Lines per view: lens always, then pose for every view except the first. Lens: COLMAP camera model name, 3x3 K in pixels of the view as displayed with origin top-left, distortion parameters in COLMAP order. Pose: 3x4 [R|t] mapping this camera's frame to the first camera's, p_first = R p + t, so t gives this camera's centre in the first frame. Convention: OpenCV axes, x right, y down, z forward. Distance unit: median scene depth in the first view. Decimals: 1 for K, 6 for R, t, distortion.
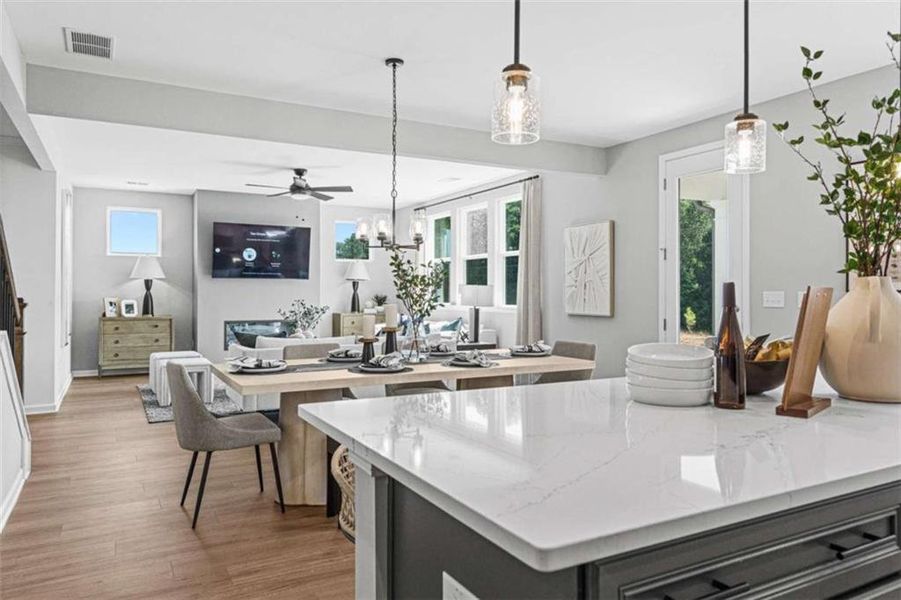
lens RADIAL K [[618.7, 0, 450.9], [0, 618.7, 293.0], [0, 0, 1]] dist [0.003278, 0.000505]
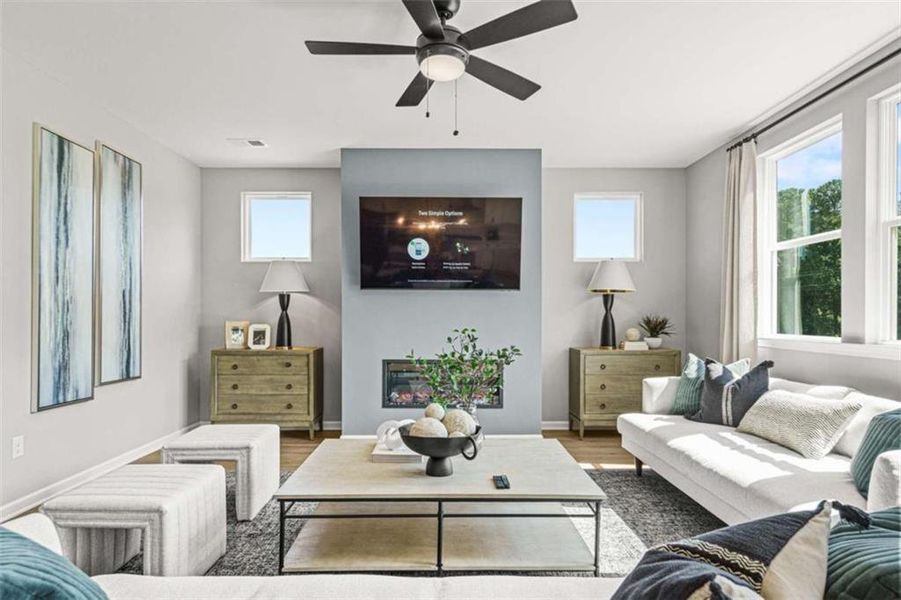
lens RADIAL K [[493.8, 0, 447.5], [0, 493.8, 314.8], [0, 0, 1]] dist [0.000724, 0.000060]
pose [[0.877081, -0.001008, -0.480342, -0.075688], [-0.000028, 0.999998, -0.002150, 0.001798], [0.480343, 0.001899, 0.877079, 0.614117]]
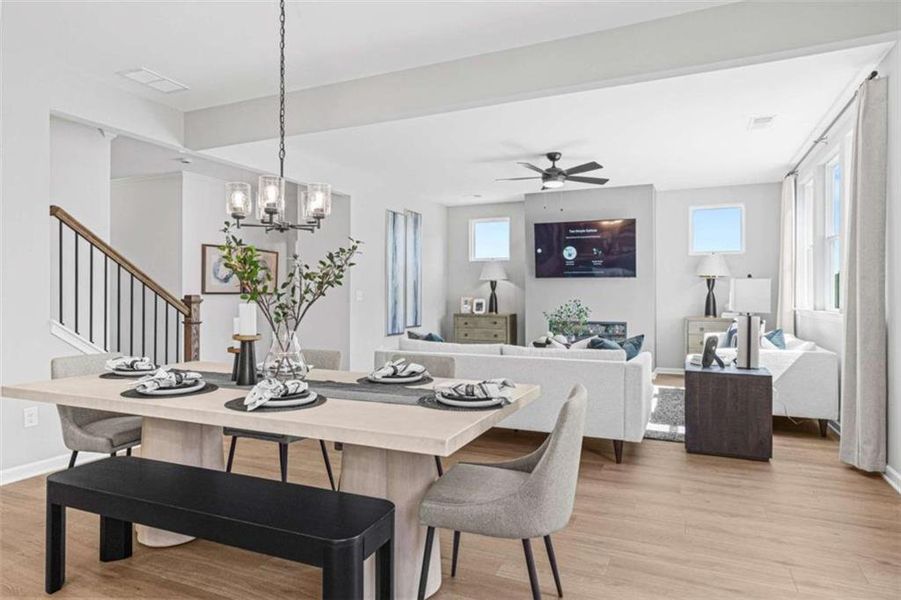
lens RADIAL K [[536.0, 0, 451.4], [0, 536.0, 294.7], [0, 0, 1]] dist [0.001474, 0.000144]
pose [[0.604488, -0.000033, -0.796614, 0.238361], [-0.000862, 0.999999, -0.000696, 0.003959], [0.796613, 0.001107, 0.604488, 0.352327]]
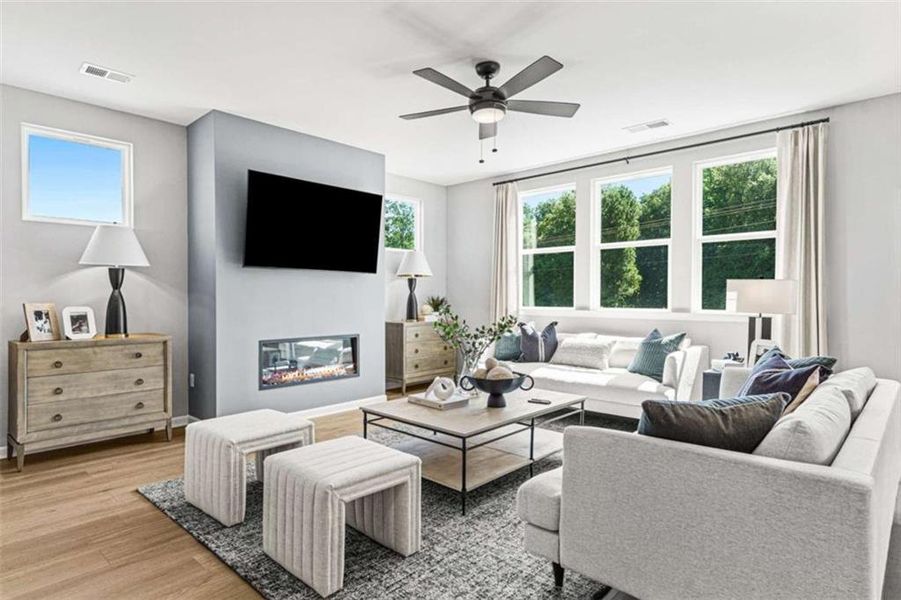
lens RADIAL K [[499.1, 0, 445.3], [0, 499.1, 301.7], [0, 0, 1]] dist [0.001099, 0.000252]
pose [[0.952092, -0.004807, 0.305775, -0.349920], [0.001413, 0.999935, 0.011321, 0.002693], [-0.305810, -0.010347, 0.952036, 0.500734]]
